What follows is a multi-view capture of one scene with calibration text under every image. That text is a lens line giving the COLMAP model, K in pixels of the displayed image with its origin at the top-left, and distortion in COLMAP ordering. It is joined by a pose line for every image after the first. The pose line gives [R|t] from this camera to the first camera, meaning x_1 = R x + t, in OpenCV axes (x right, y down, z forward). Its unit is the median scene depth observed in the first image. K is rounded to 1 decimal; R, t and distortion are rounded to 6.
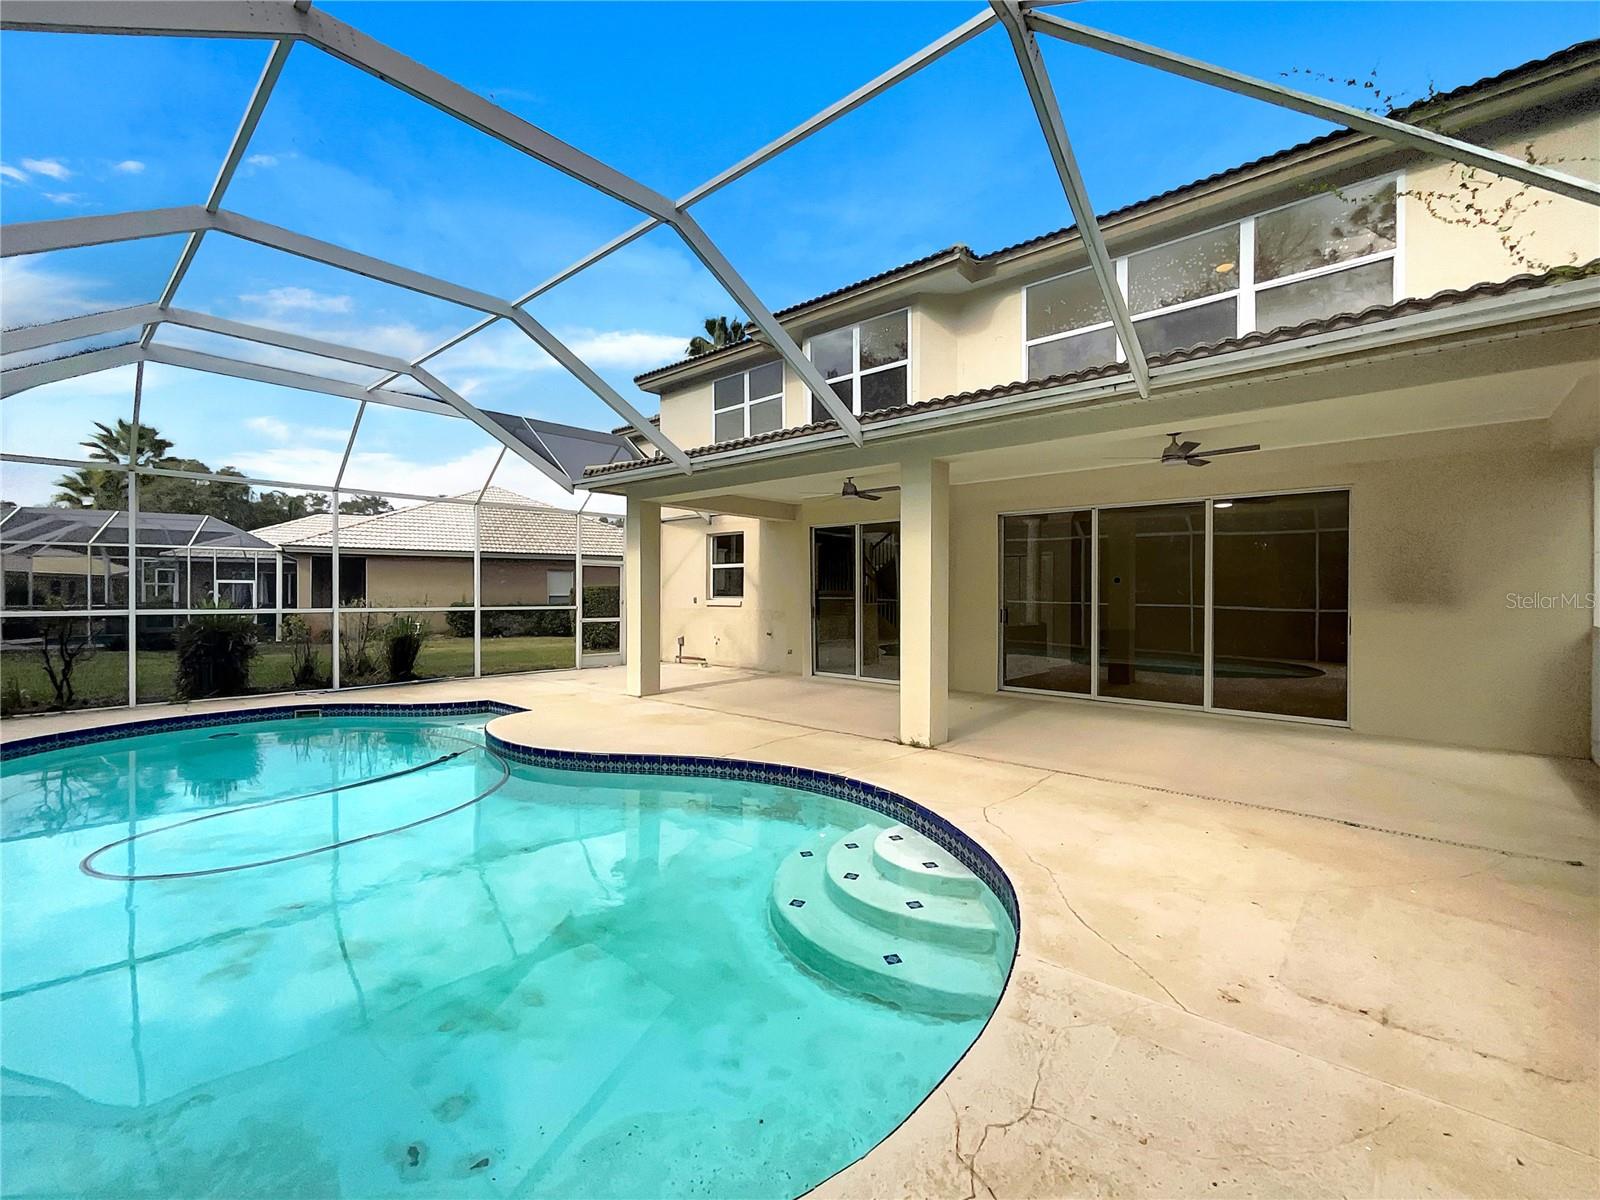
lens RADIAL K [[675.4, 0, 831.0], [0, 675.4, 594.1], [0, 0, 1]] dist [0.000992, 0.000069]
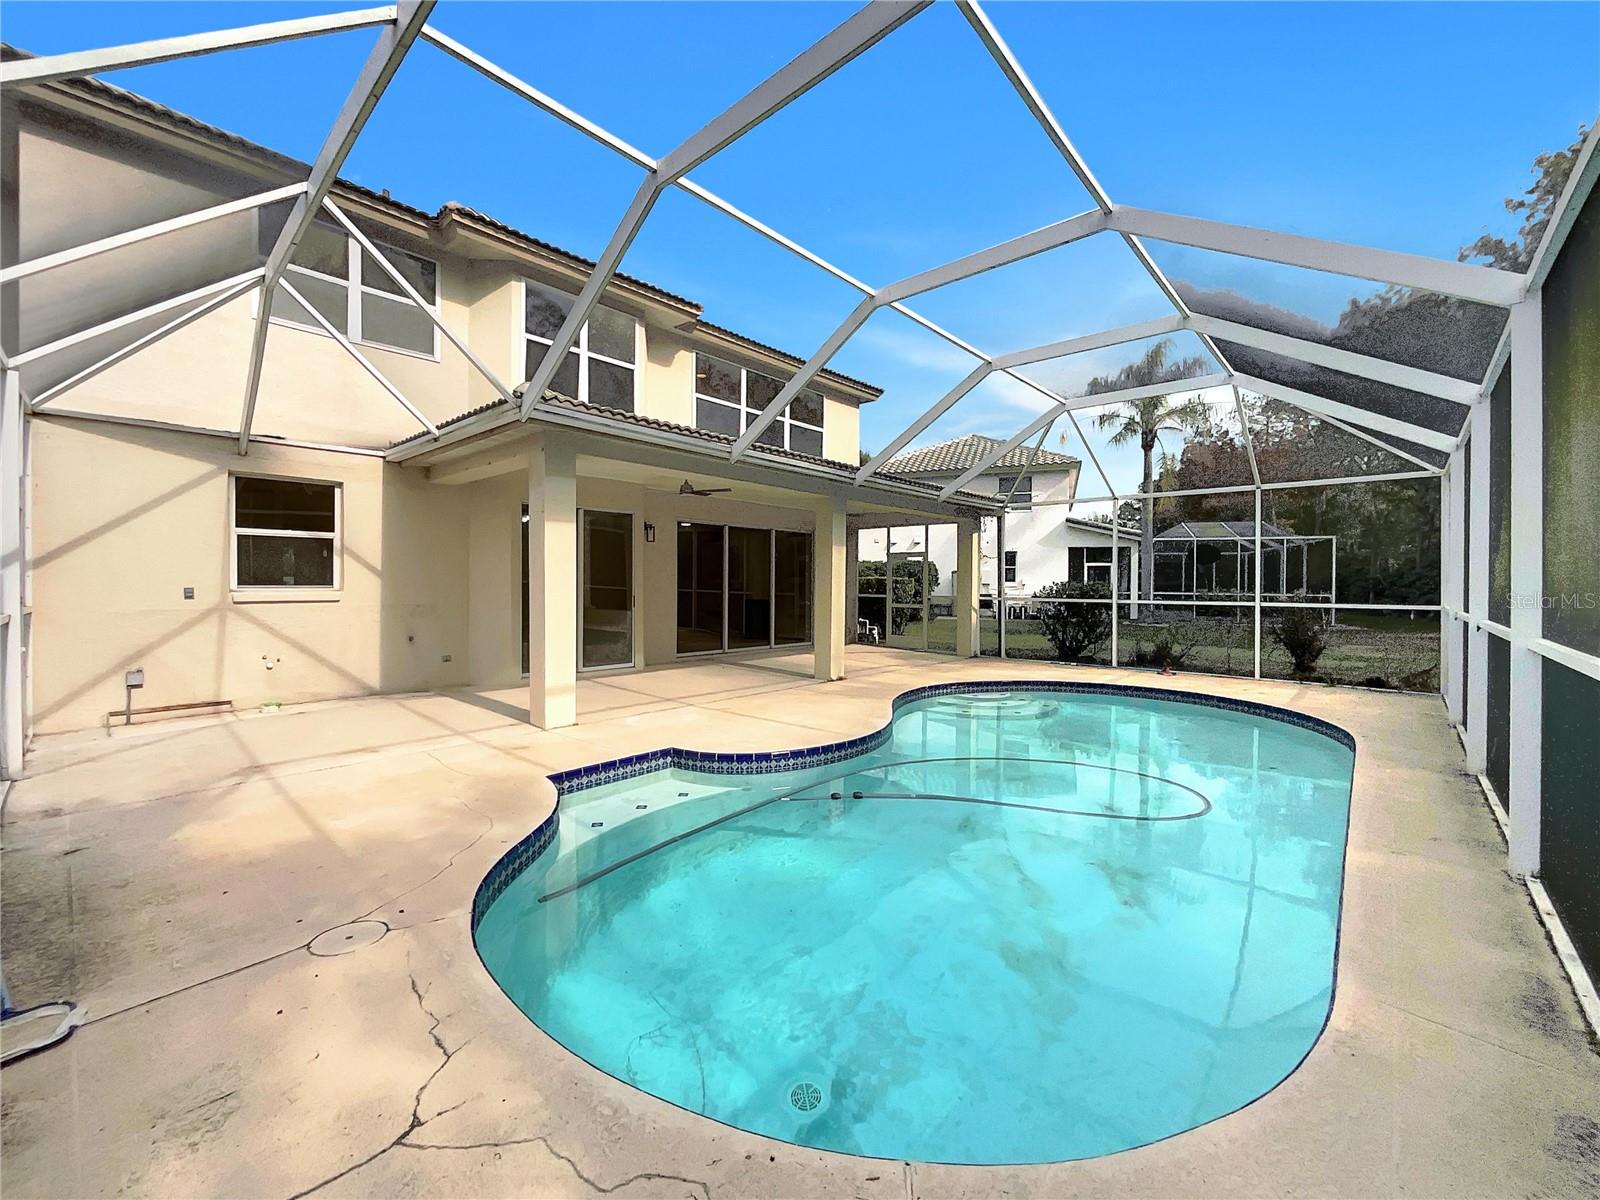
lens RADIAL K [[645.0, 0, 803.2], [0, 645.0, 580.8], [0, 0, 1]] dist [-0.000283, -0.000087]
pose [[0.041762, 0.002774, 0.999124, -0.772640], [-0.002374, 0.999994, -0.002677, 0.000274], [-0.999125, -0.002260, 0.041769, 0.571567]]
